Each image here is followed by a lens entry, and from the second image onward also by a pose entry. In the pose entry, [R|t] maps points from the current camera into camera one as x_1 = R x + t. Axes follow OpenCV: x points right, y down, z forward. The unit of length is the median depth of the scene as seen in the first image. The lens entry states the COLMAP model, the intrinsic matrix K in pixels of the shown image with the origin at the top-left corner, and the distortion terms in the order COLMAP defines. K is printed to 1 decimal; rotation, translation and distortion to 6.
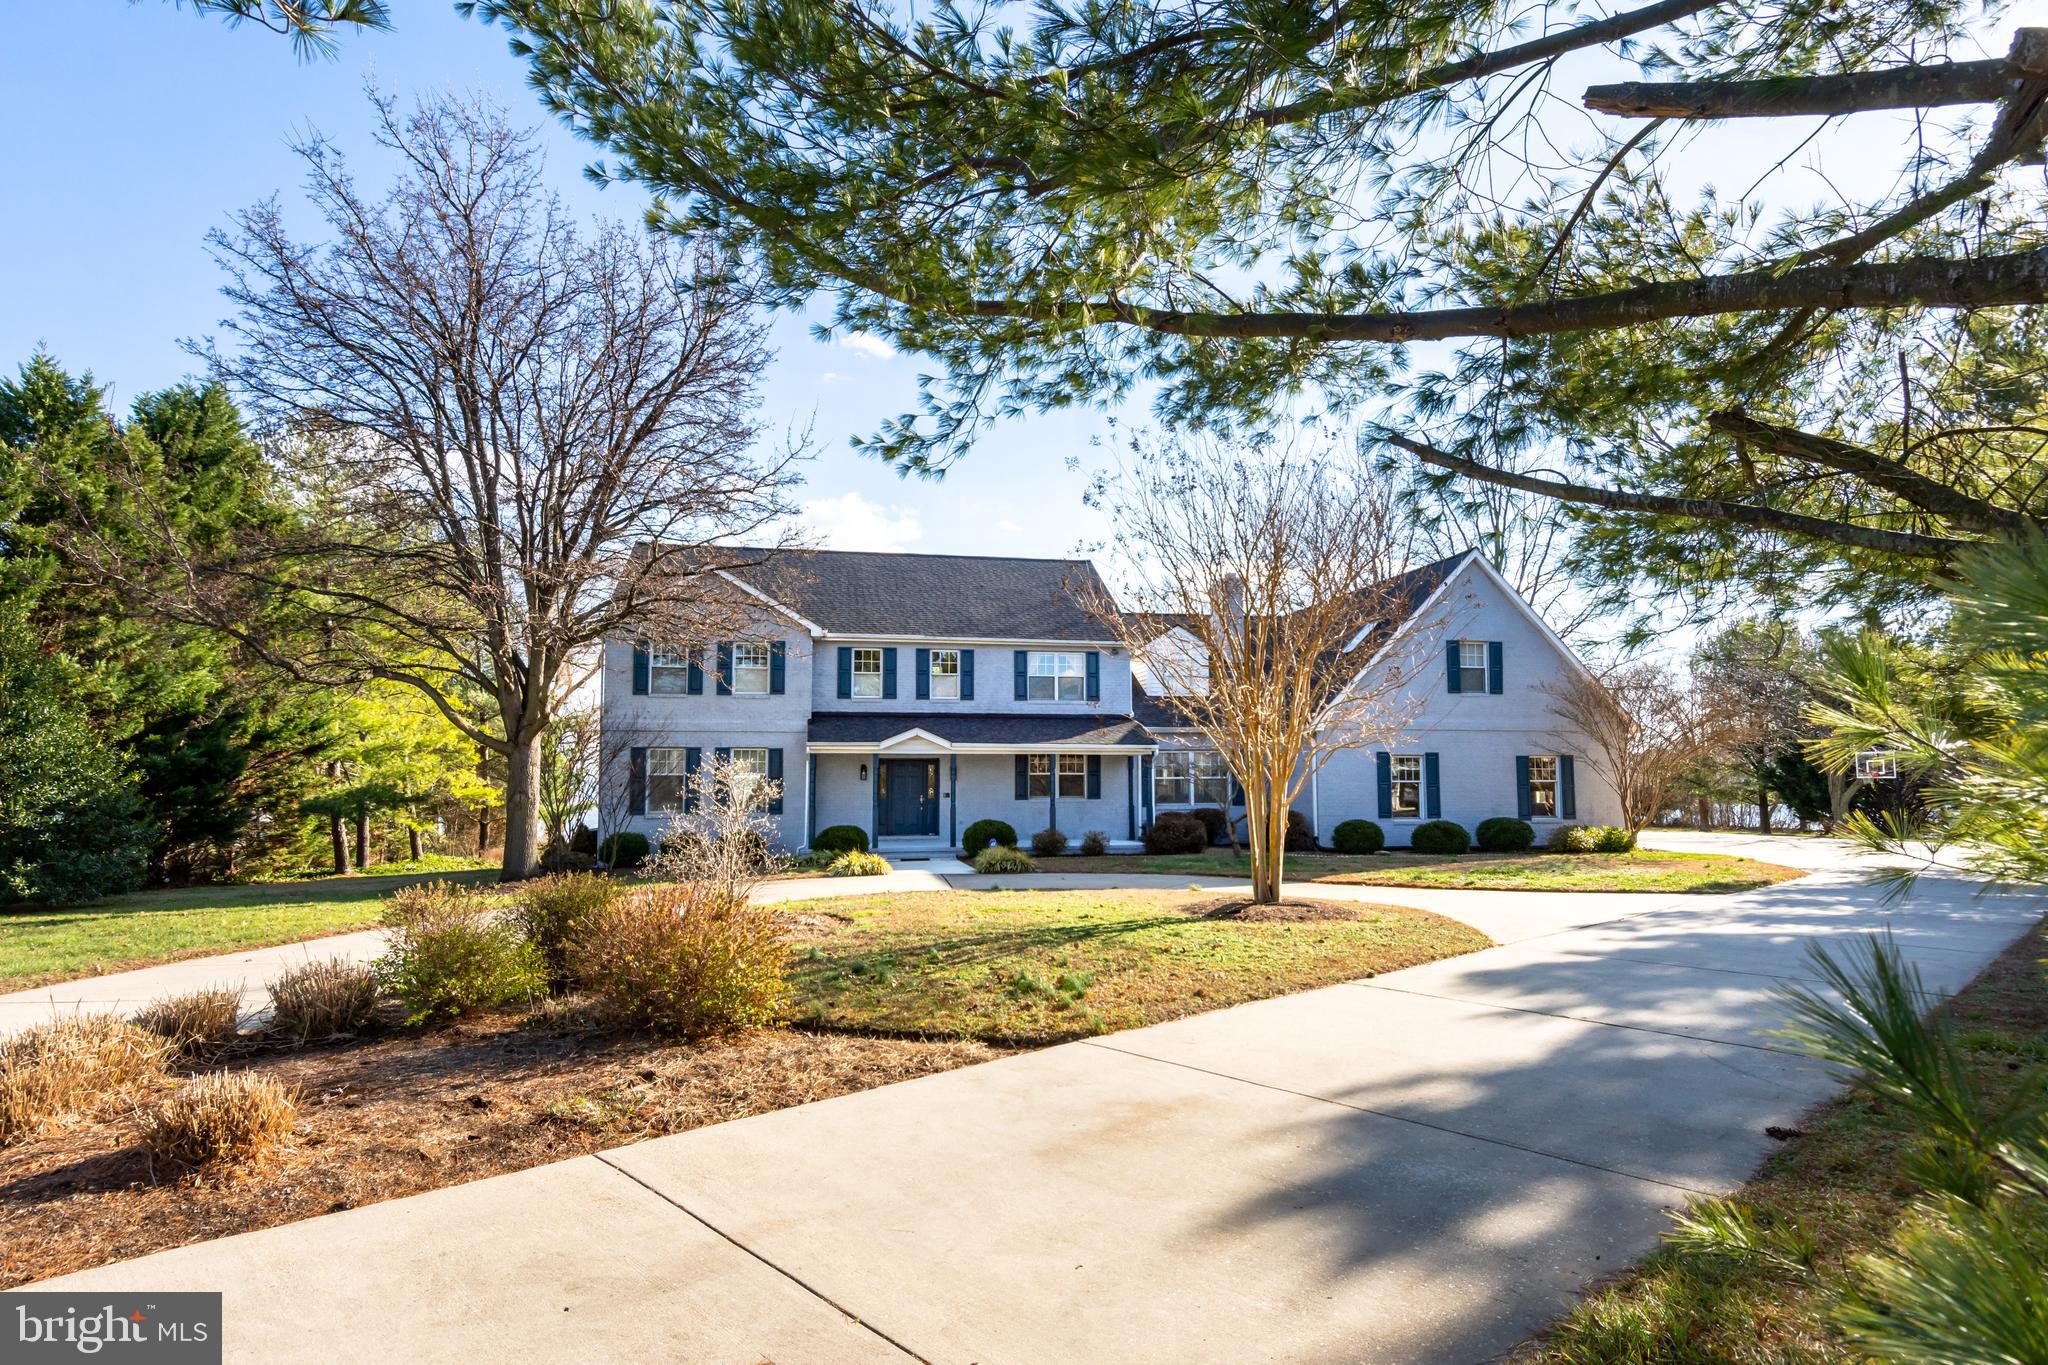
lens RADIAL K [[1151.7, 0, 1009.0], [0, 1151.7, 696.9], [0, 0, 1]] dist [0.005774, -0.004009]
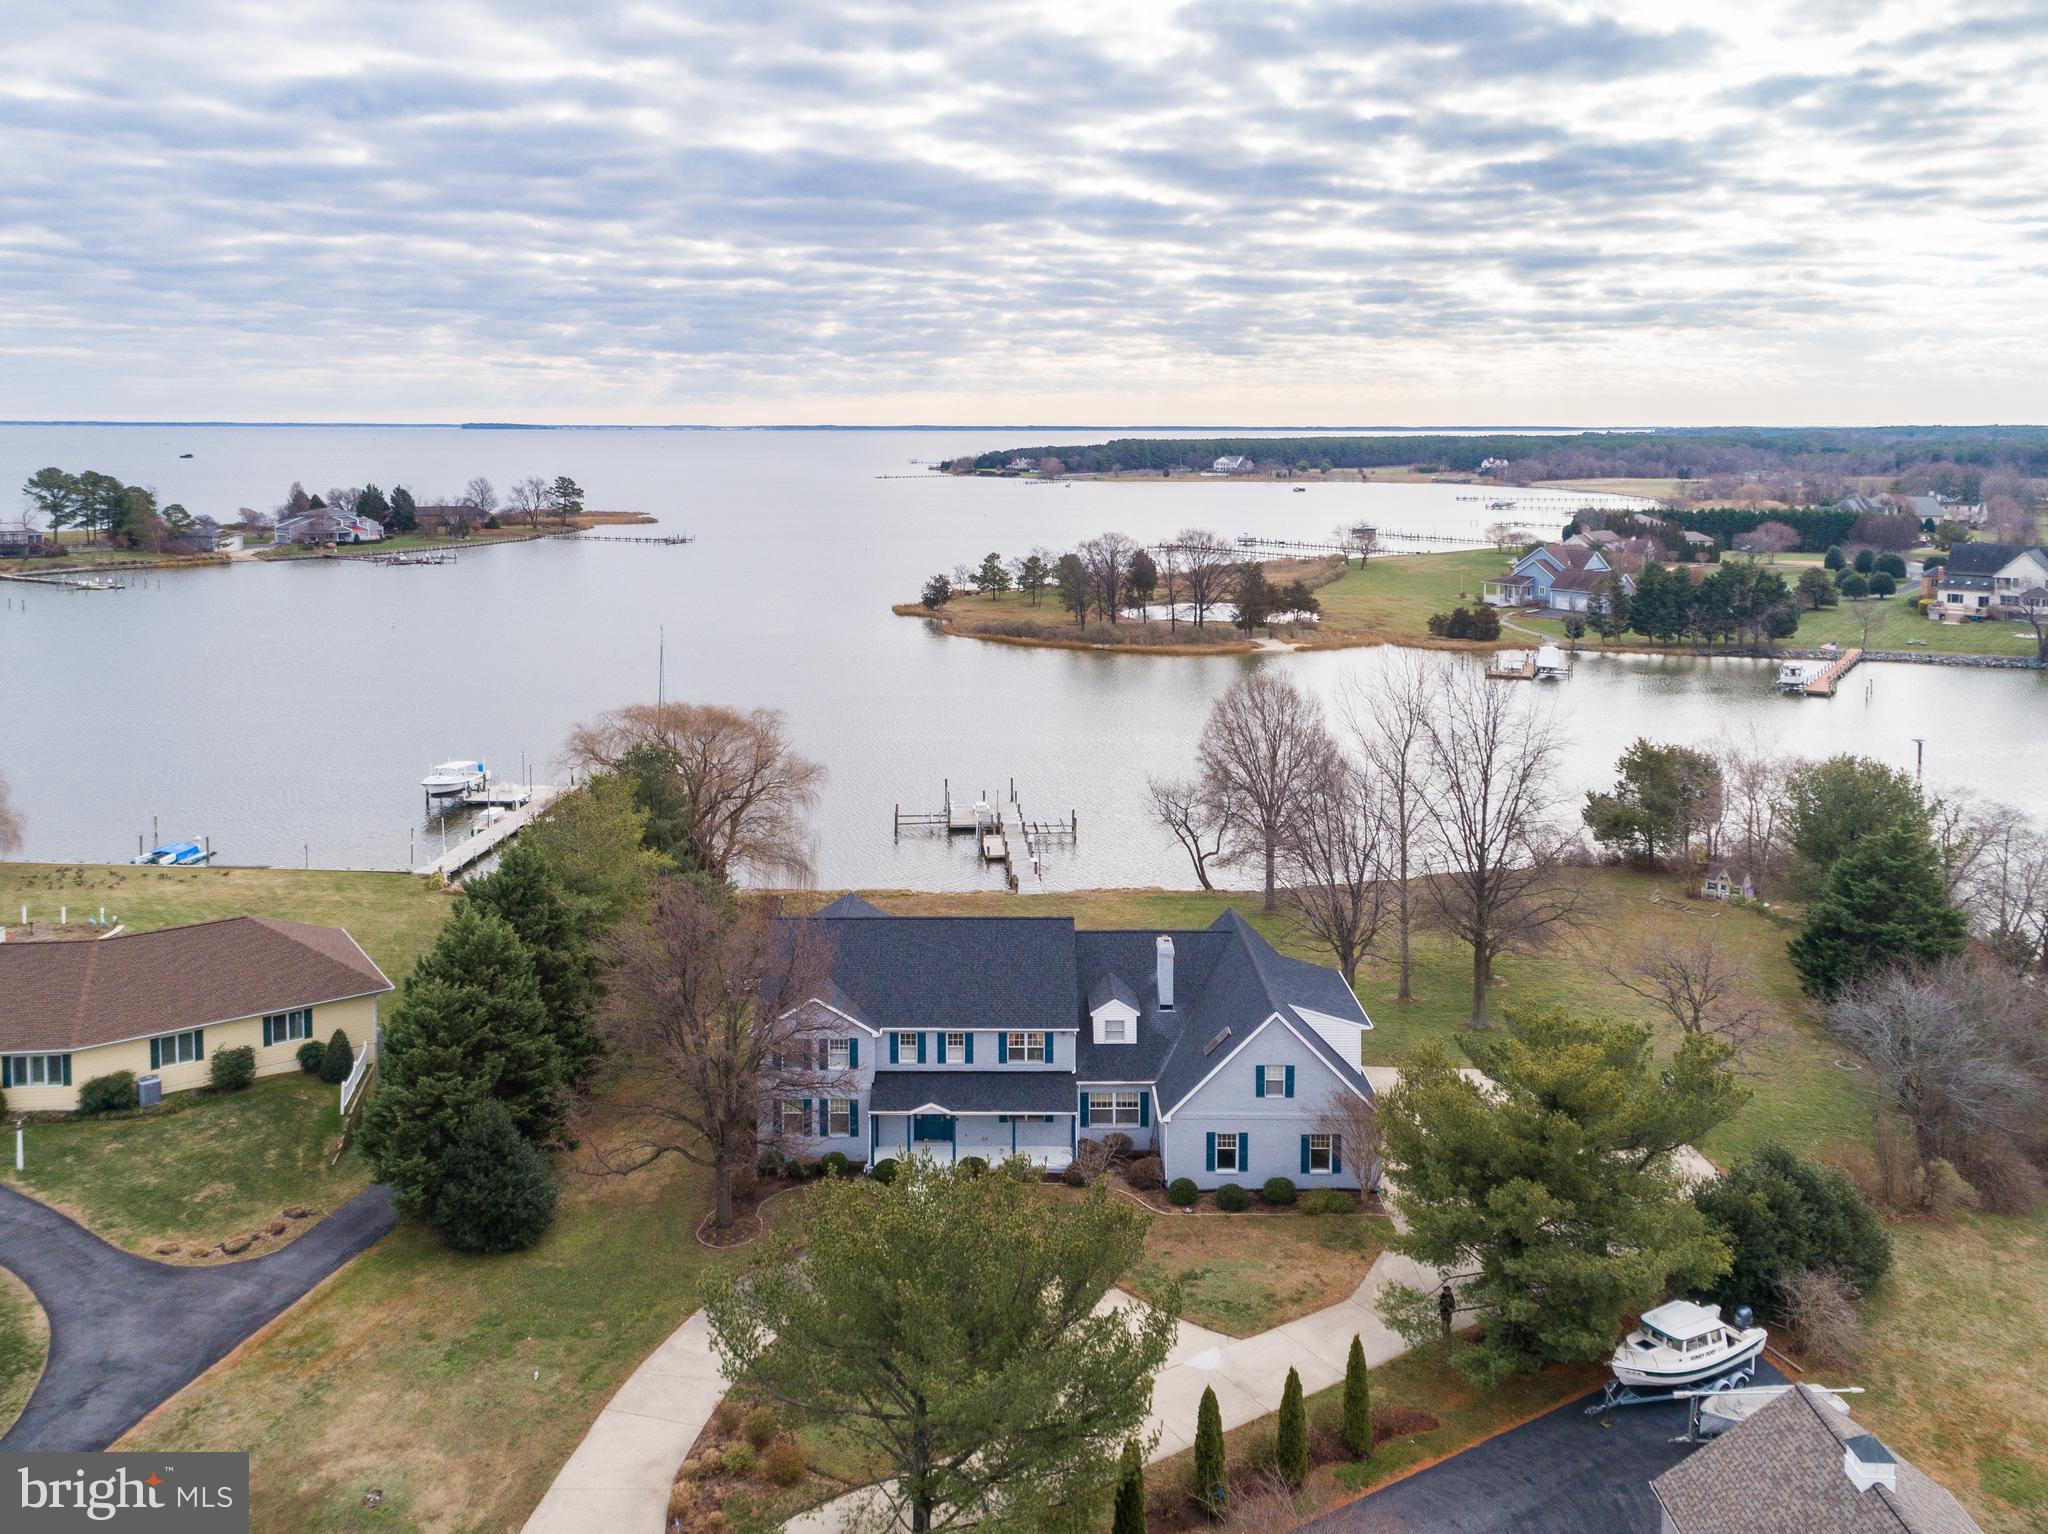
lens RADIAL K [[1655.6, 0, 937.4], [0, 1655.6, 603.0], [0, 0, 1]] dist [0.031576, -0.010152]
pose [[0.978077, 0.018026, -0.207463, 0.403443], [0.018684, 0.984632, 0.173638, -1.067670], [0.207405, -0.173708, 0.962709, -1.183177]]
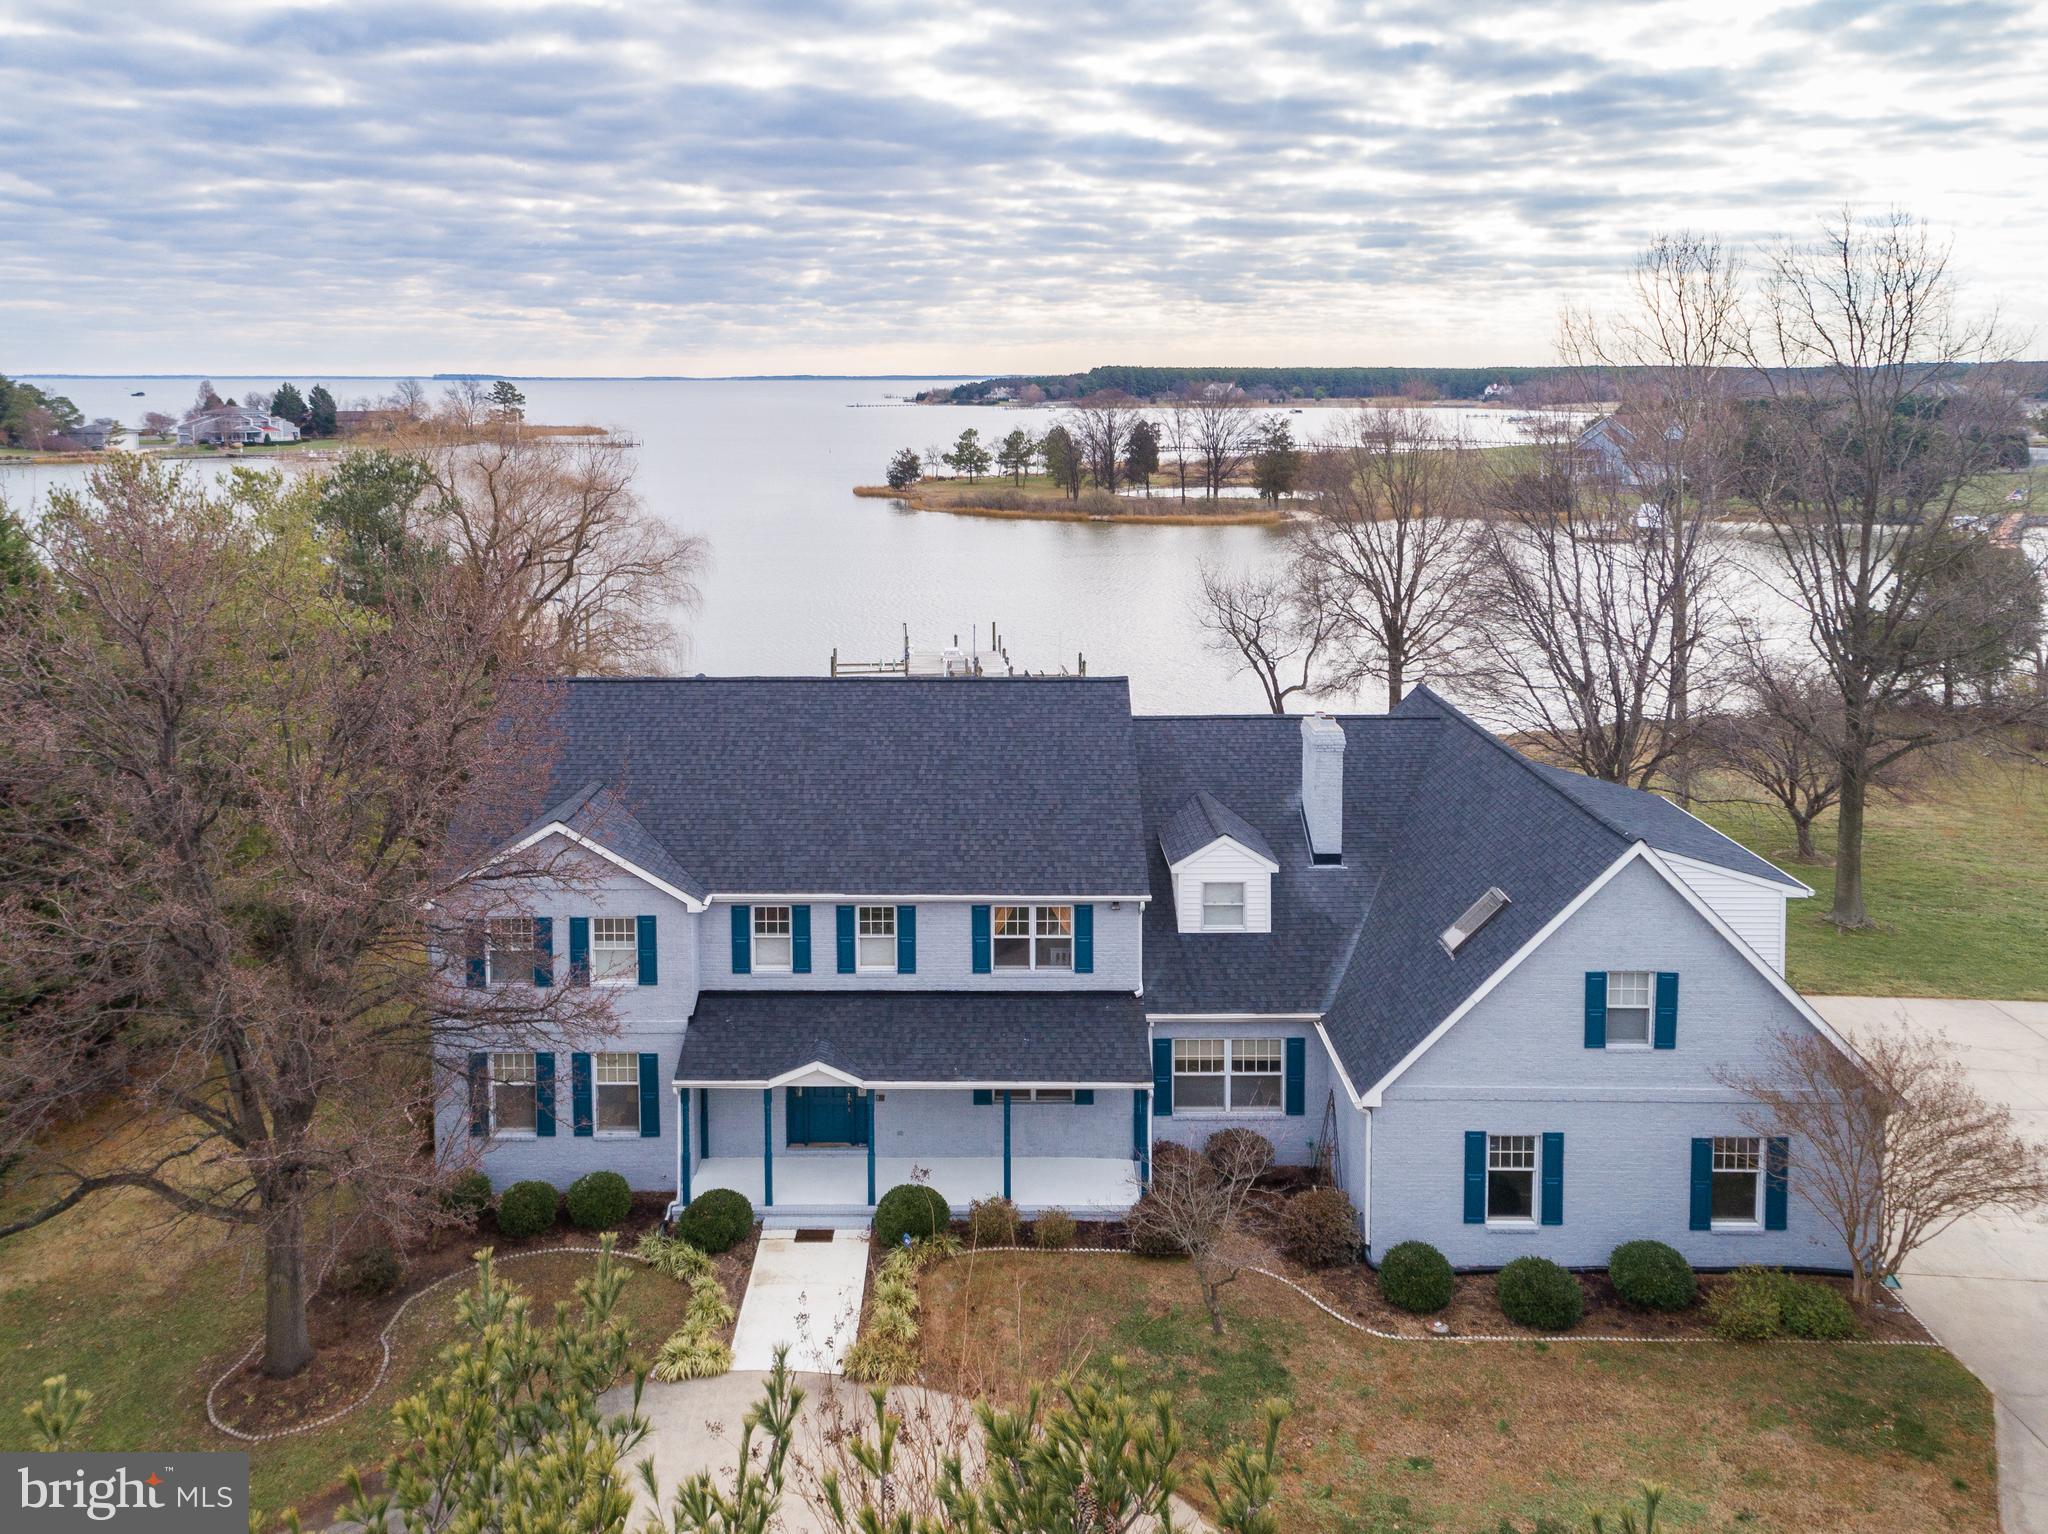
lens RADIAL K [[1655.6, 0, 932.8], [0, 1655.6, 532.2], [0, 0, 1]] dist [0.031576, -0.010152]
pose [[0.980288, 0.016929, -0.196847, 0.187380], [0.014545, 0.987436, 0.157350, -0.450008], [0.197038, -0.157112, 0.967725, 0.020381]]
